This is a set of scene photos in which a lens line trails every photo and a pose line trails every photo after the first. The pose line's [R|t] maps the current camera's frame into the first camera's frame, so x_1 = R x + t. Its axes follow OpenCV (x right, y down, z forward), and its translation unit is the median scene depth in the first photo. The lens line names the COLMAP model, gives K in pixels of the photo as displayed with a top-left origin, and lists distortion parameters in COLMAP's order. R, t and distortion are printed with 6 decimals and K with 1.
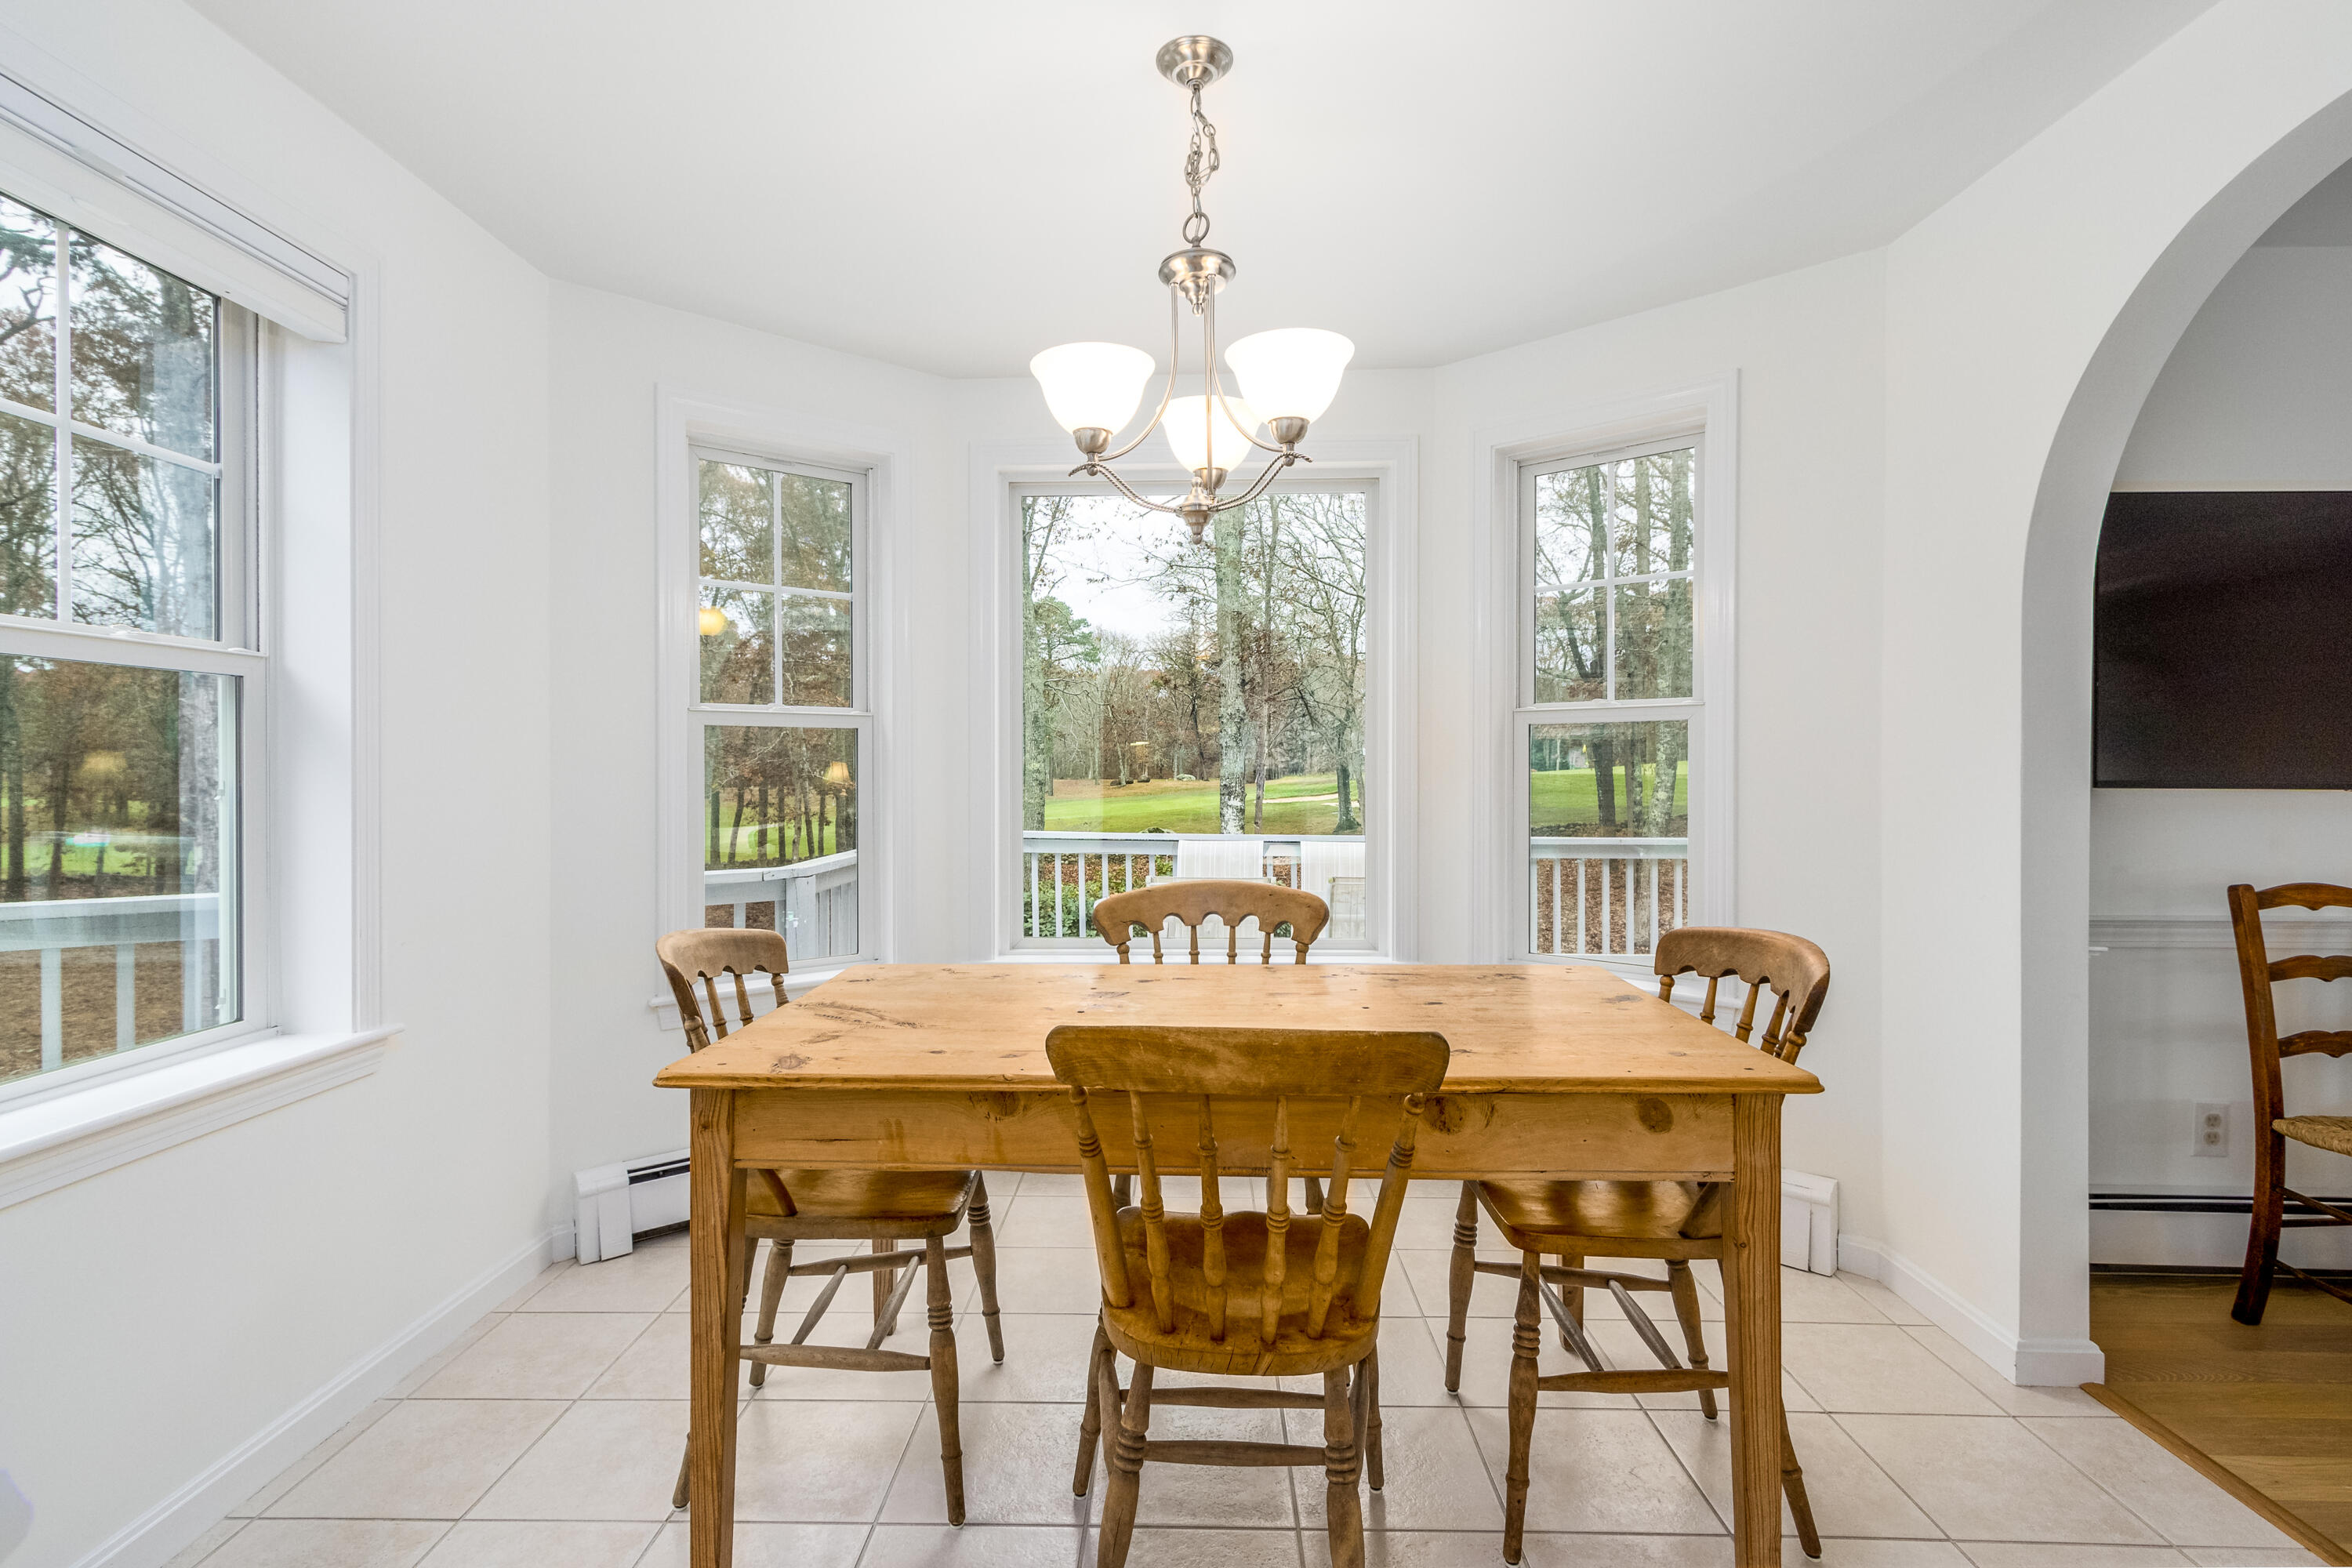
lens RADIAL K [[1122.8, 0, 1161.5], [0, 1122.8, 787.4], [0, 0, 1]] dist [0.005558, -0.000286]
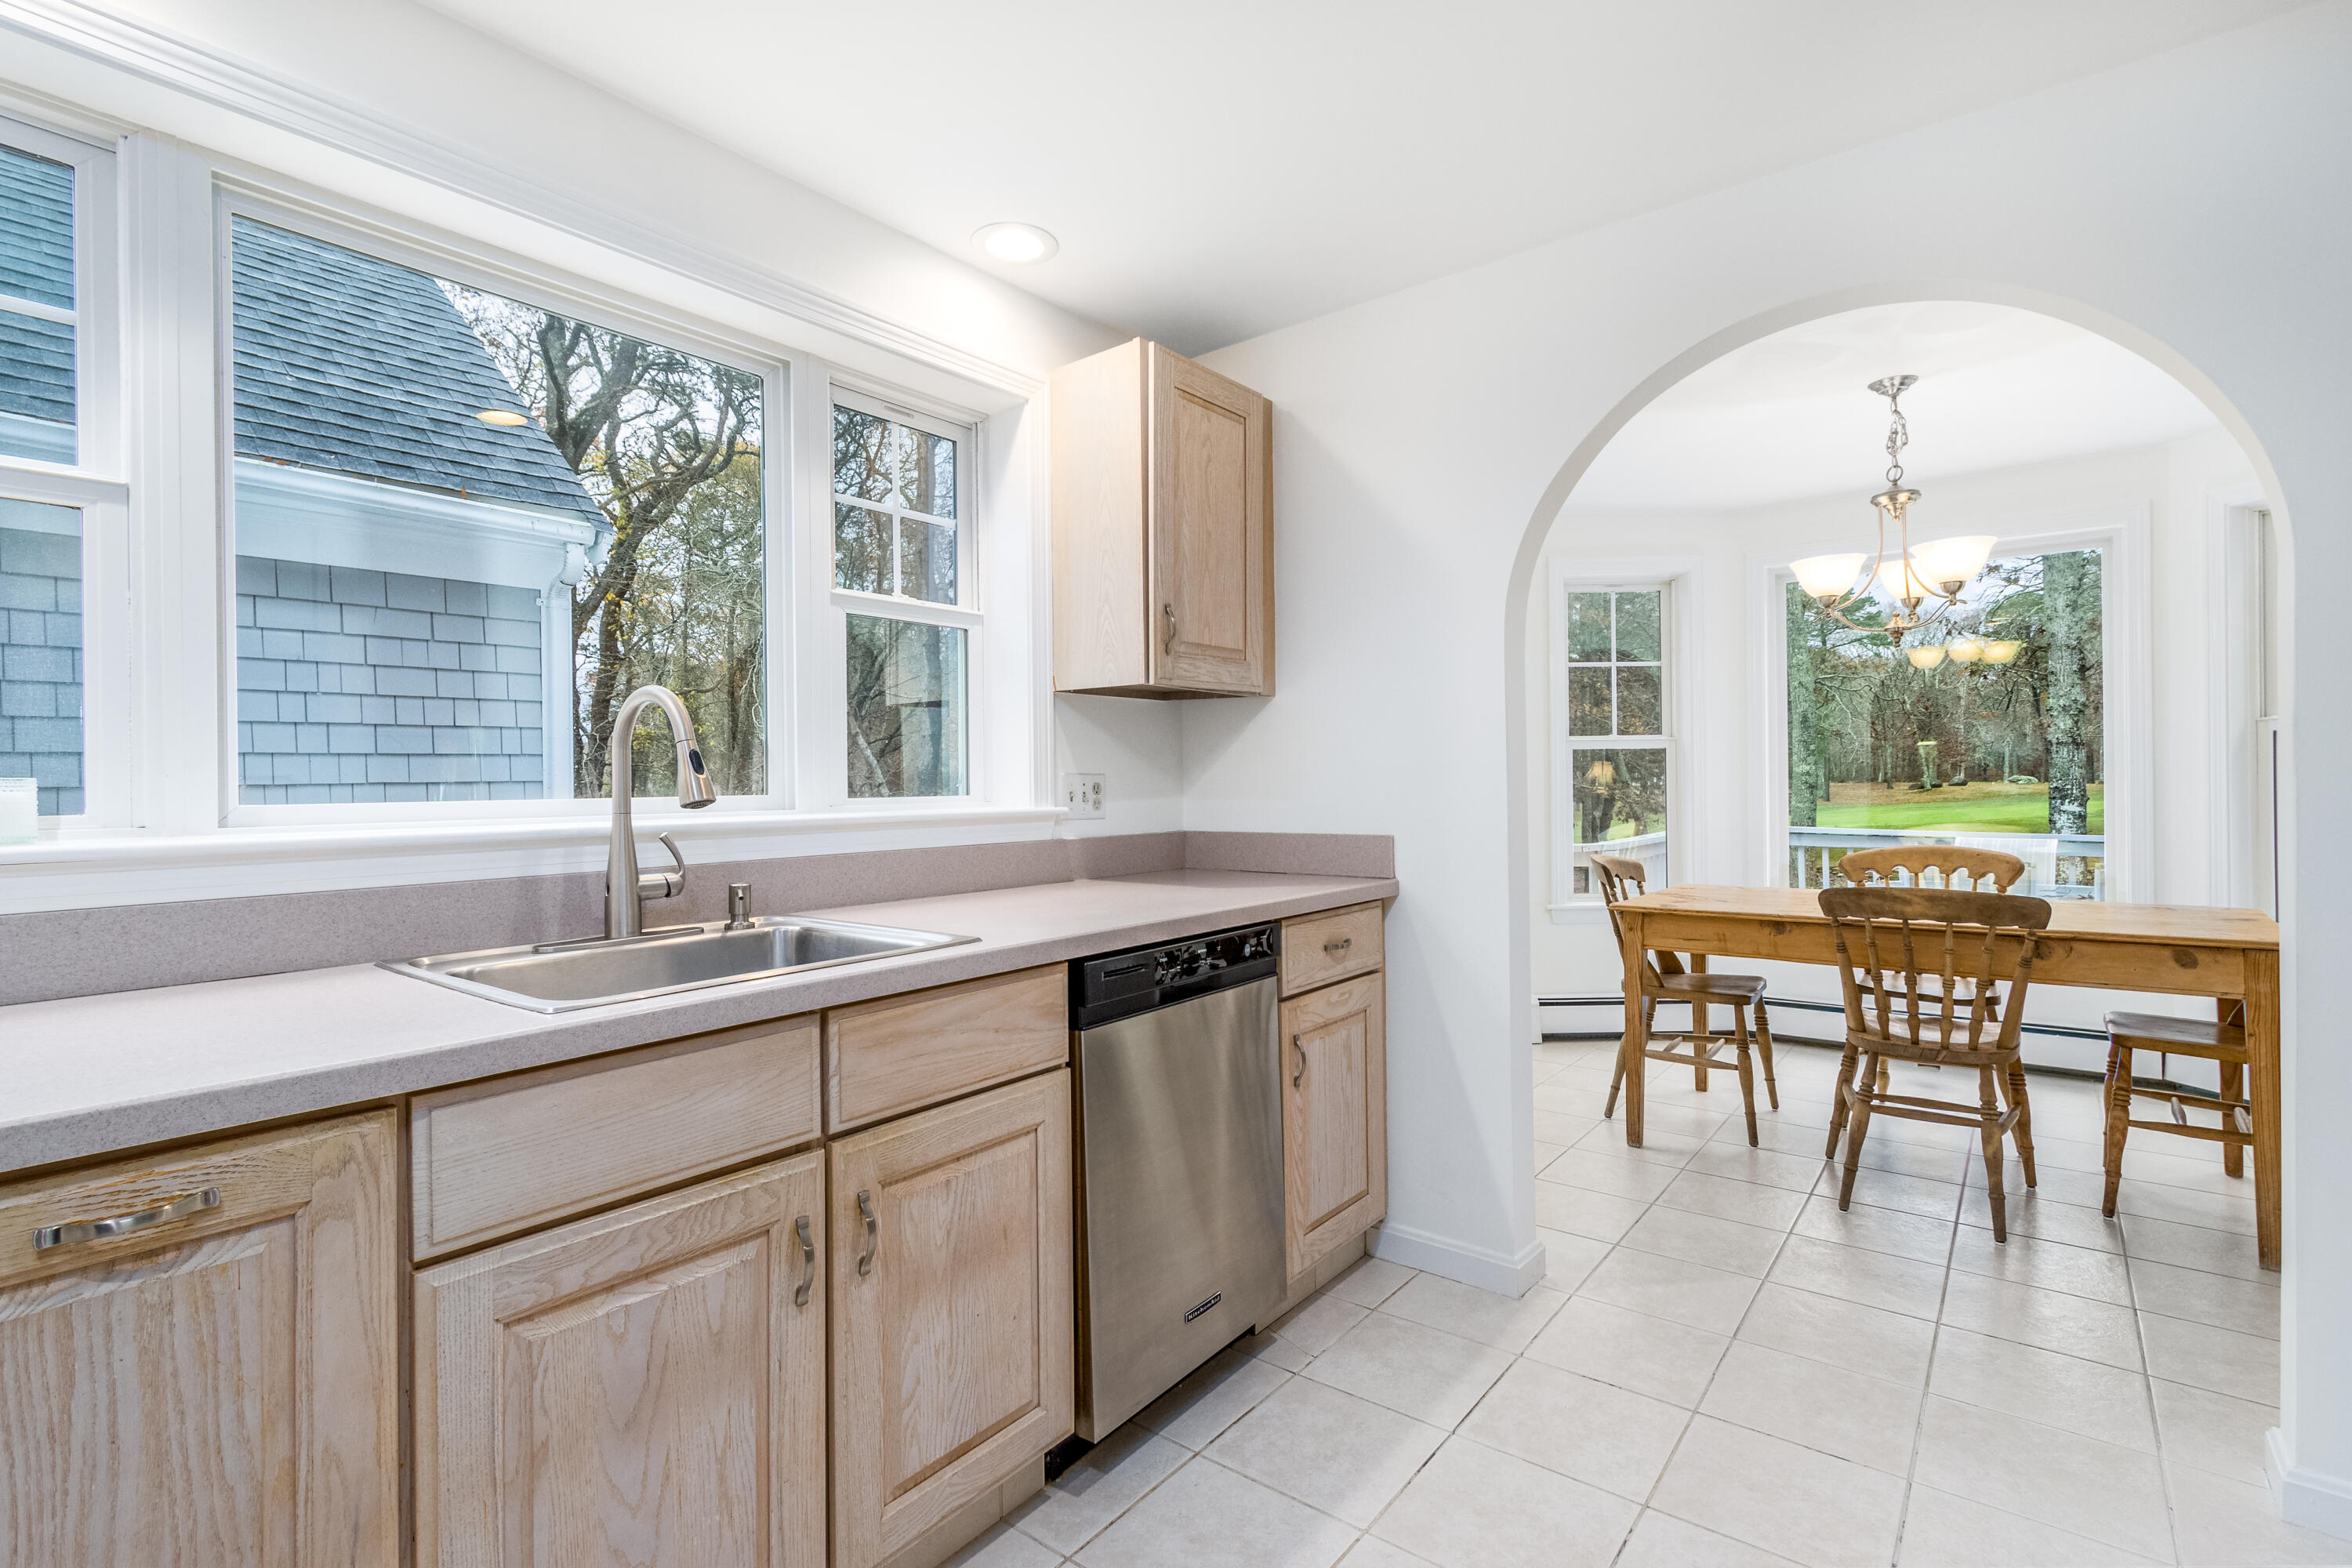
lens RADIAL K [[1122.8, 0, 1159.4], [0, 1122.8, 782.4], [0, 0, 1]] dist [0.005558, -0.000286]
pose [[0.805764, -0.007540, -0.592189, 0.156966], [0.001803, 0.999946, -0.010278, 0.018513], [0.592234, 0.007214, 0.805734, -1.245121]]
